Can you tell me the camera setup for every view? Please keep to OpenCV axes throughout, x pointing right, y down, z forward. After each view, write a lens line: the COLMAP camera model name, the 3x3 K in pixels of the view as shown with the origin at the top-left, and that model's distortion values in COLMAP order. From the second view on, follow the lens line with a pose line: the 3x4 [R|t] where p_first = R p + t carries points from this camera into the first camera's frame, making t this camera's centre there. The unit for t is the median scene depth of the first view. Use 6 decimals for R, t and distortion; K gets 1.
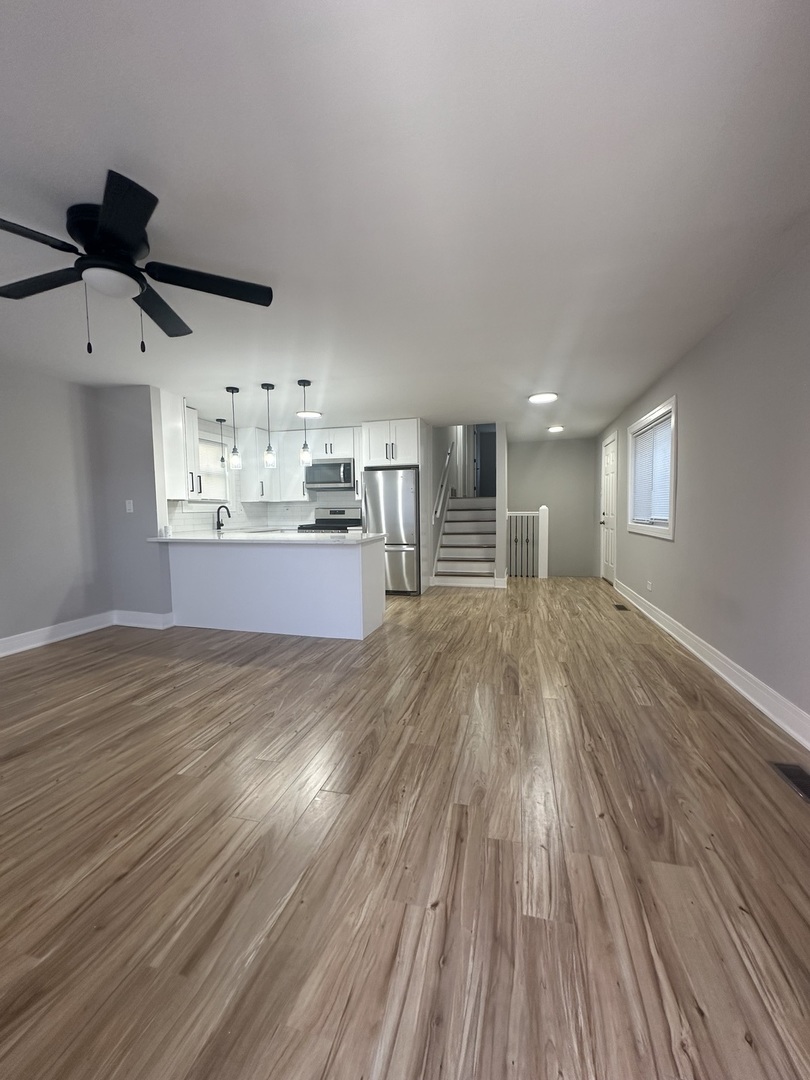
lens RADIAL K [[430.9, 0, 406.3], [0, 430.9, 540.2], [0, 0, 1]] dist [-0.001006, 0.000038]
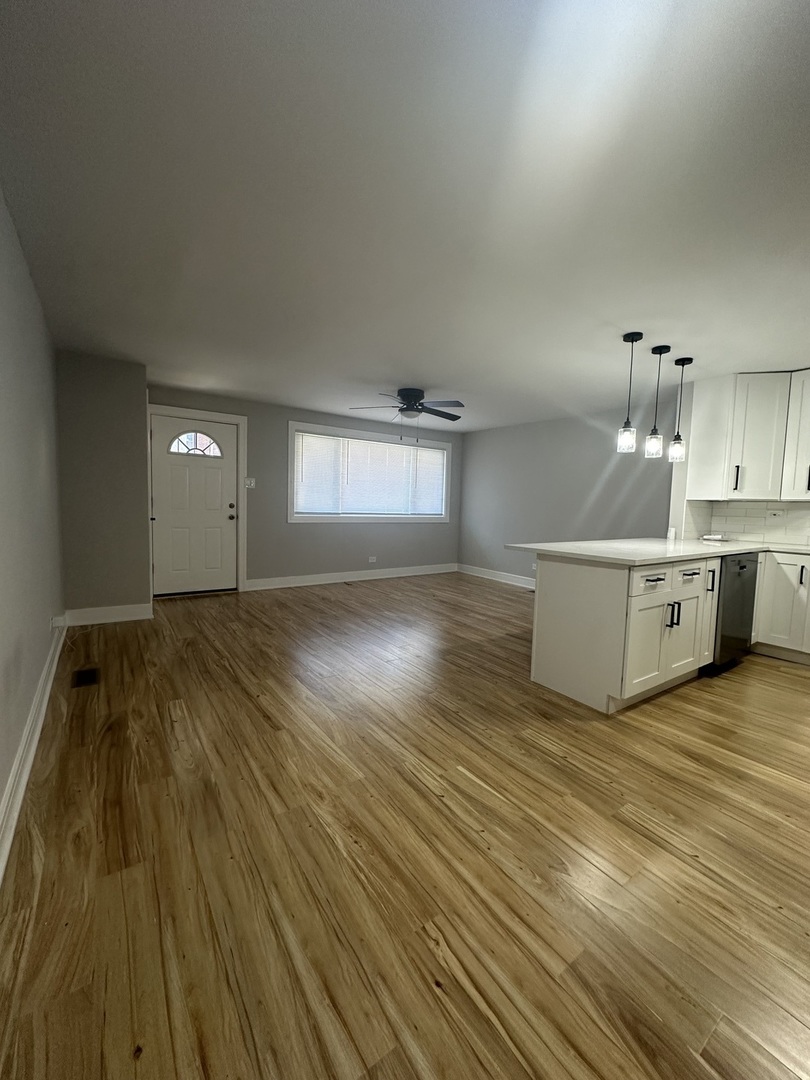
lens RADIAL K [[430.9, 0, 406.3], [0, 430.9, 540.2], [0, 0, 1]] dist [-0.001006, 0.000038]
pose [[-0.647371, 0.056968, -0.760043, 0.484733], [-0.074521, 0.987694, 0.137505, -0.082101], [0.758523, 0.145656, -0.635159, 1.017525]]
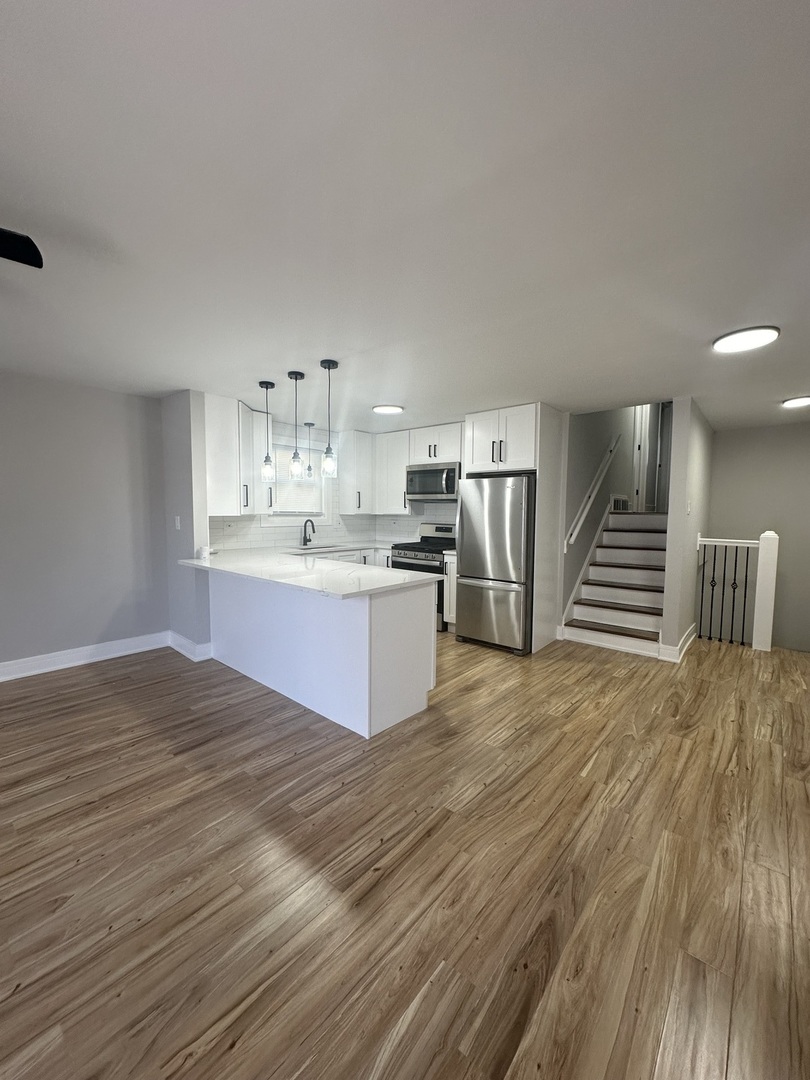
lens RADIAL K [[430.9, 0, 406.3], [0, 430.9, 540.2], [0, 0, 1]] dist [-0.001006, 0.000038]
pose [[0.898646, 0.051756, -0.435611, 0.179322], [-0.052910, 0.998554, 0.009488, -0.066921], [0.435472, 0.014522, 0.900085, 0.334725]]
